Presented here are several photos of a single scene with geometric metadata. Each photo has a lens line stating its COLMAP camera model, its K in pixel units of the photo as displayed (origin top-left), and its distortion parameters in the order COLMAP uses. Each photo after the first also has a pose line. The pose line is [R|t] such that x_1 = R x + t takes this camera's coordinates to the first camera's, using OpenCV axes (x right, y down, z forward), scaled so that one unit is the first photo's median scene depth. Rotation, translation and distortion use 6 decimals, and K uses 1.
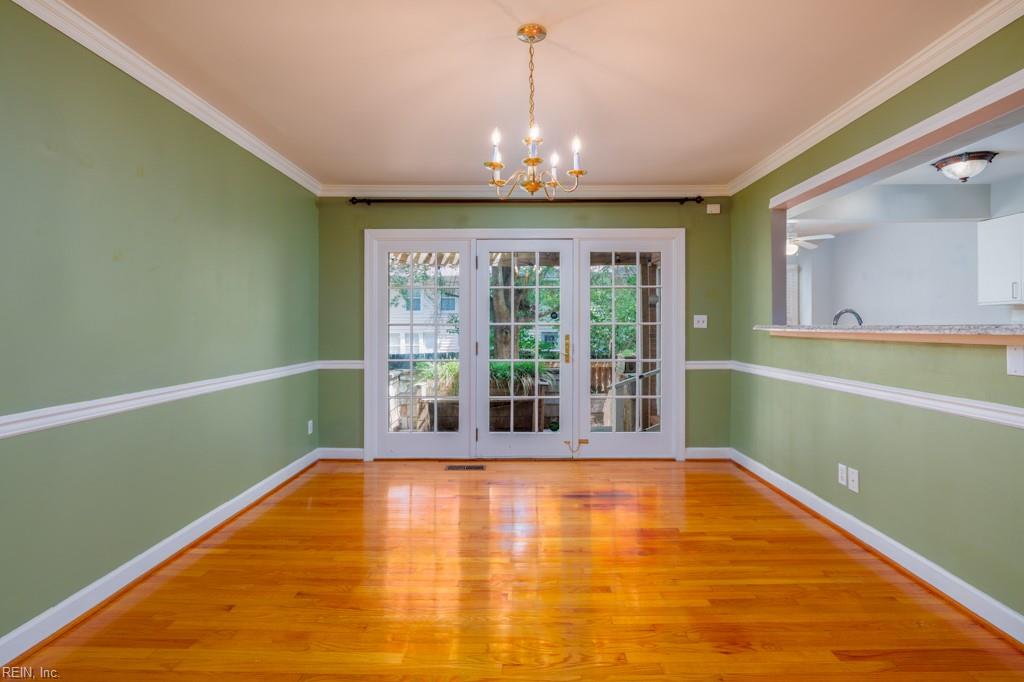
lens RADIAL K [[499.2, 0, 517.7], [0, 499.2, 322.6], [0, 0, 1]] dist [-0.002175, 0.002014]
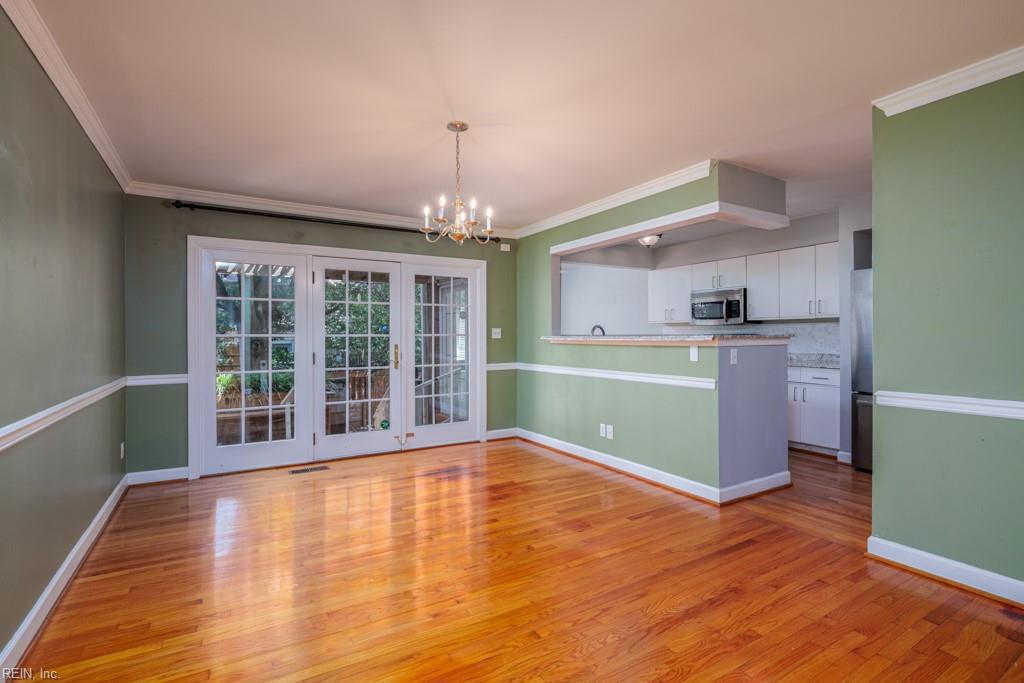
lens RADIAL K [[499.2, 0, 515.7], [0, 499.2, 336.1], [0, 0, 1]] dist [-0.002175, 0.002014]
pose [[0.848894, -0.002354, 0.528558, -0.283391], [-0.000305, 0.999988, 0.004944, -0.001043], [-0.528563, -0.004359, 0.848883, -0.132986]]
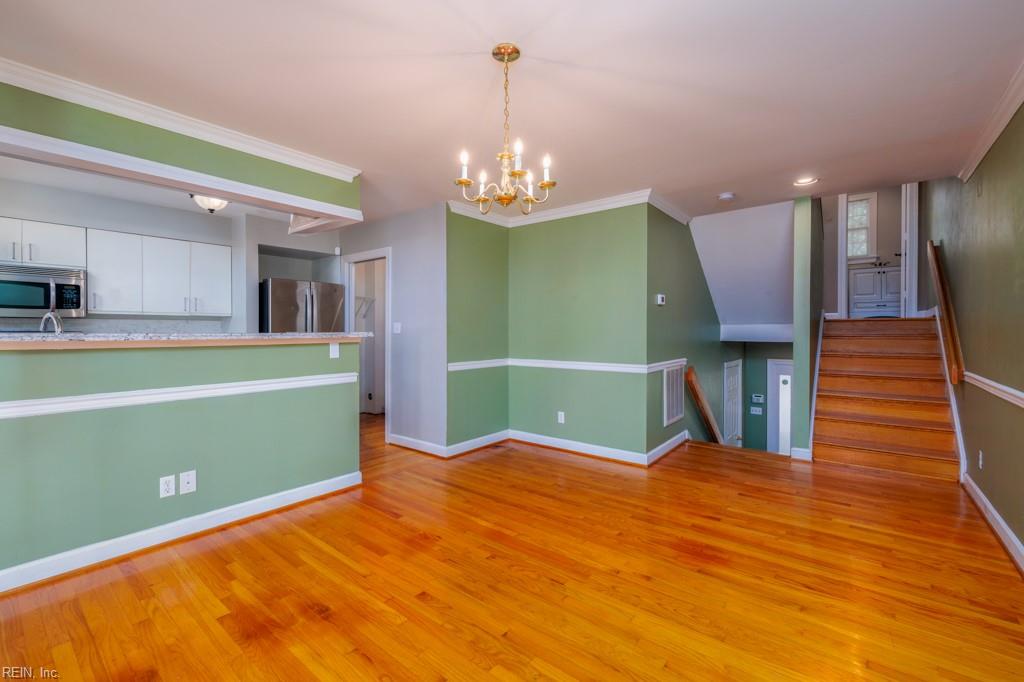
lens RADIAL K [[421.1, 0, 513.2], [0, 421.1, 338.3], [0, 0, 1]] dist [0.008556, 0.000007]
pose [[-0.785591, -0.006309, 0.618715, -0.262362], [-0.000485, 0.999954, 0.009581, 0.004715], [-0.618747, 0.007227, -0.785557, 0.830709]]
